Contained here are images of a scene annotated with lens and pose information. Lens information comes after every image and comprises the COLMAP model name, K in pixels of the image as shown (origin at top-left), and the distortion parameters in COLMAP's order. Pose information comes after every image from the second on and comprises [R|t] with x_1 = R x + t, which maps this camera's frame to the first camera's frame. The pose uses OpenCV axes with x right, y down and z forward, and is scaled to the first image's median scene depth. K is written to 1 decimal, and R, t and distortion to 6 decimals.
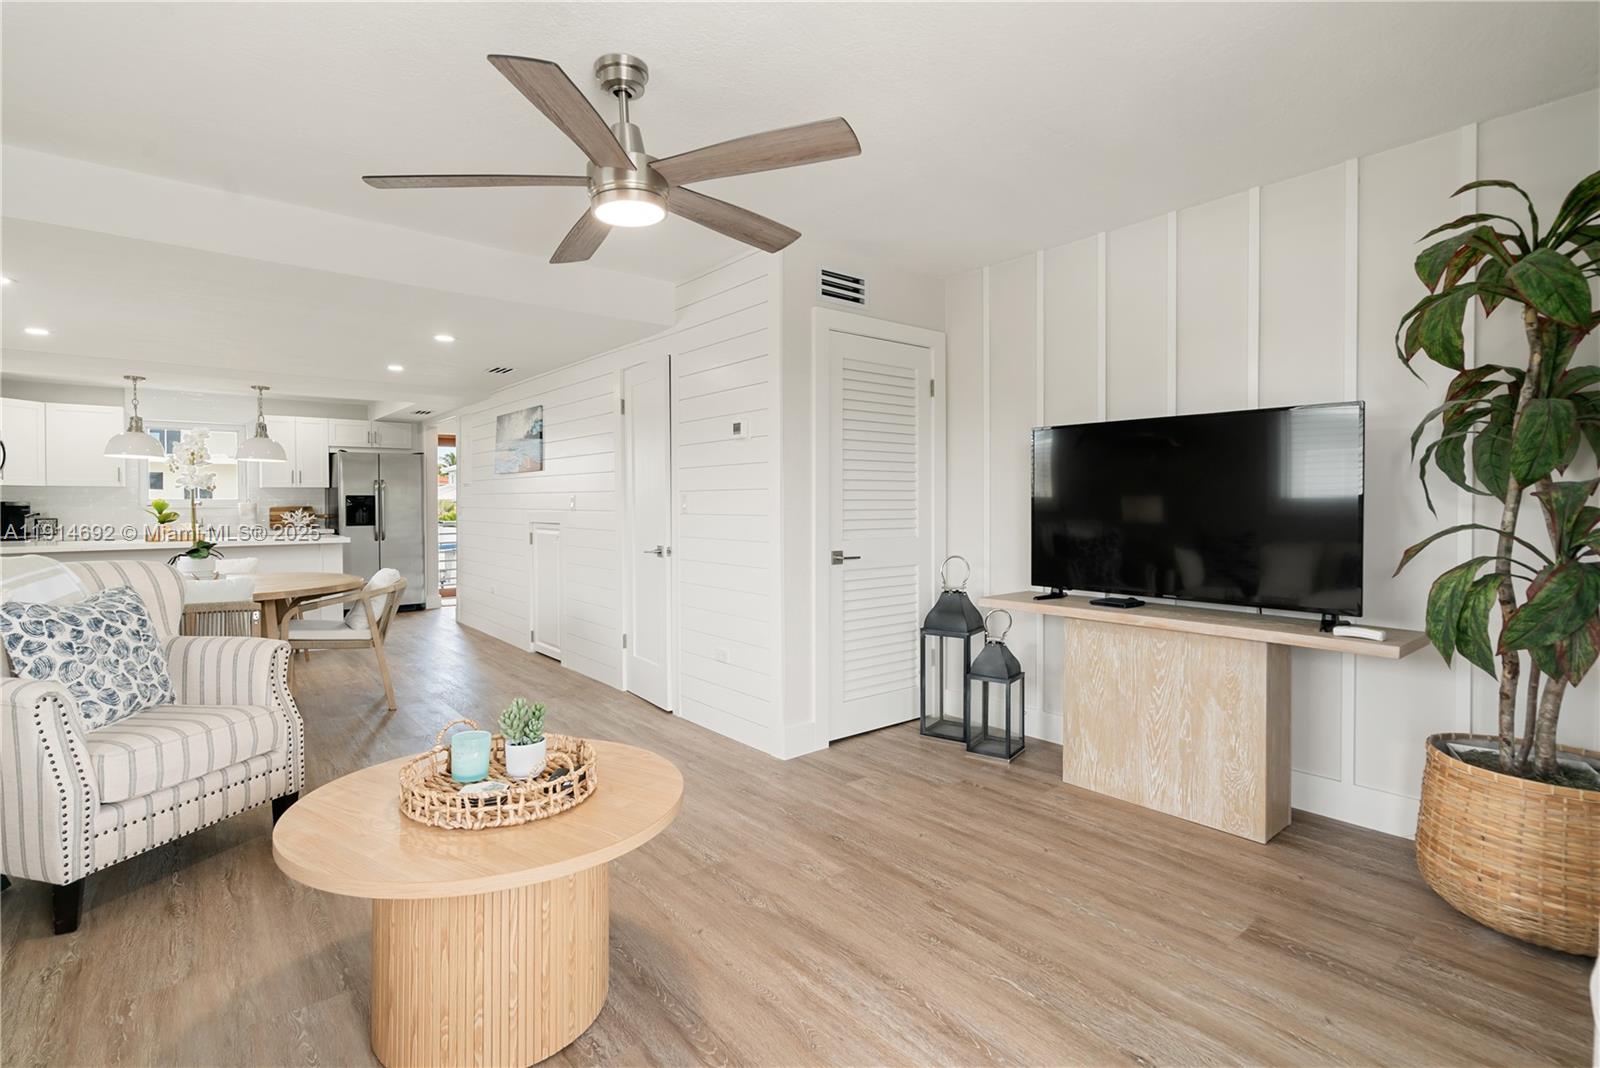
lens RADIAL K [[739.5, 0, 778.0], [0, 739.5, 509.8], [0, 0, 1]] dist [-0.007835, 0.004741]
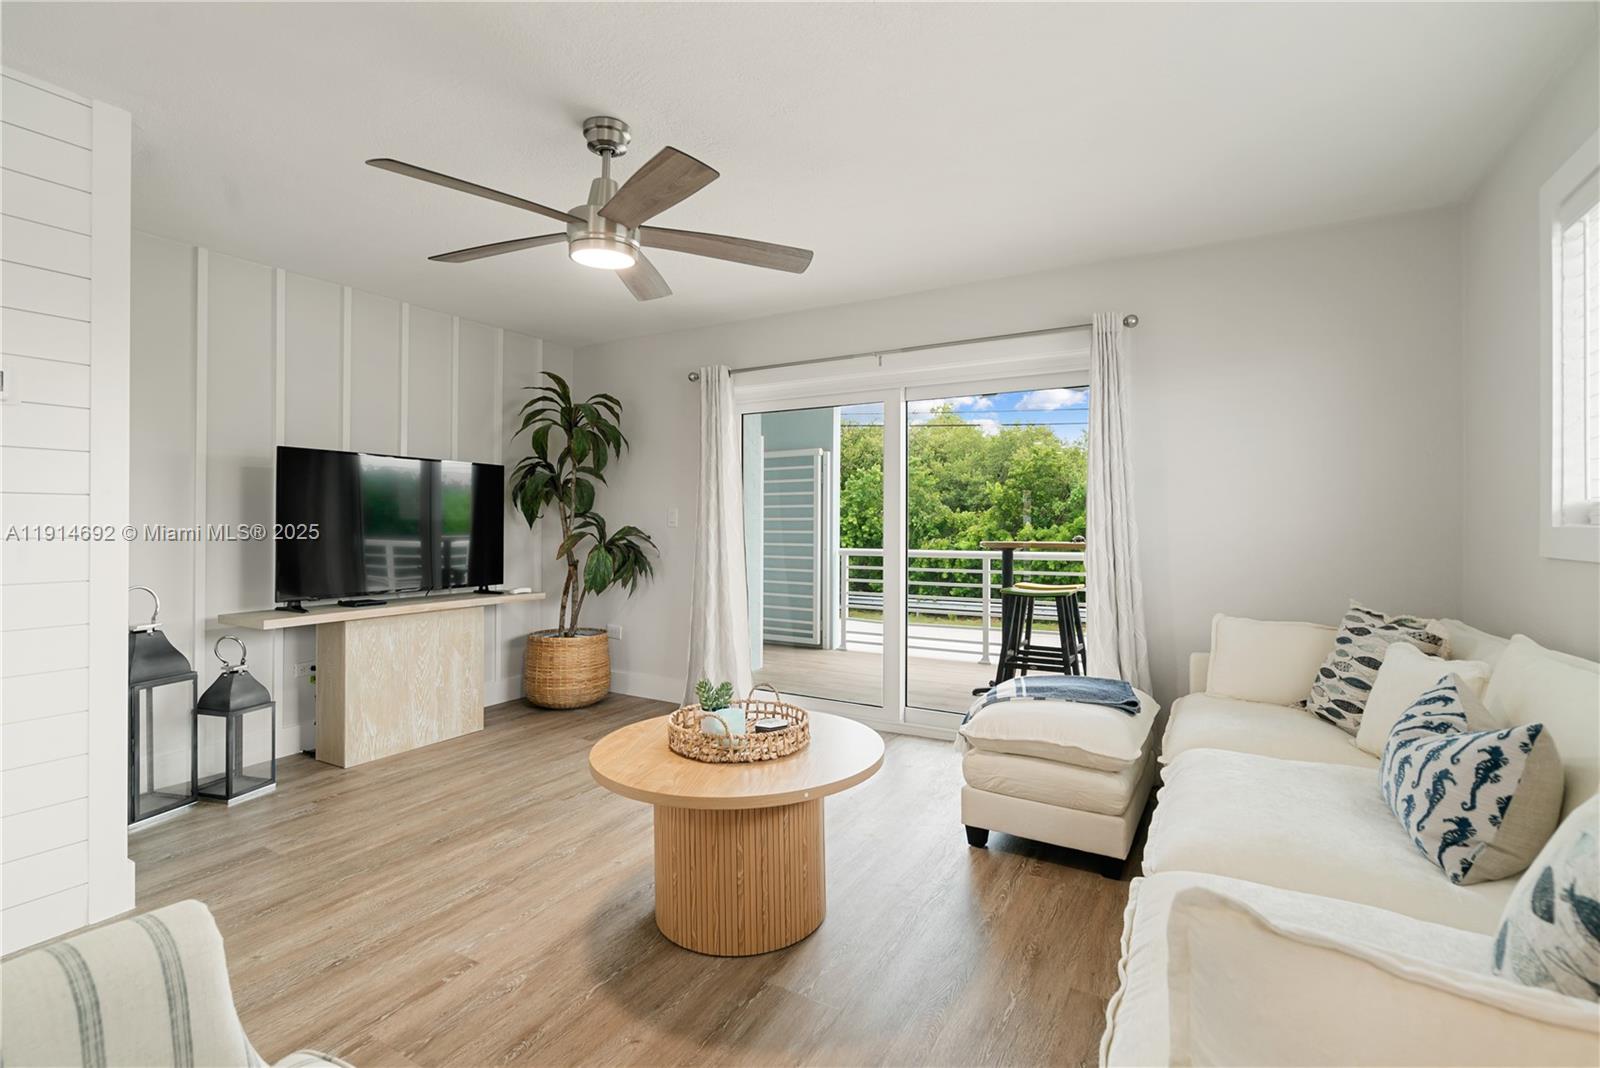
lens RADIAL K [[739.5, 0, 774.5], [0, 739.5, 513.9], [0, 0, 1]] dist [-0.007835, 0.004741]
pose [[-0.328132, 0.014422, 0.944522, -1.047389], [0.008742, 0.999887, -0.012230, 0.000954], [-0.944592, 0.004244, -0.328221, 0.879725]]
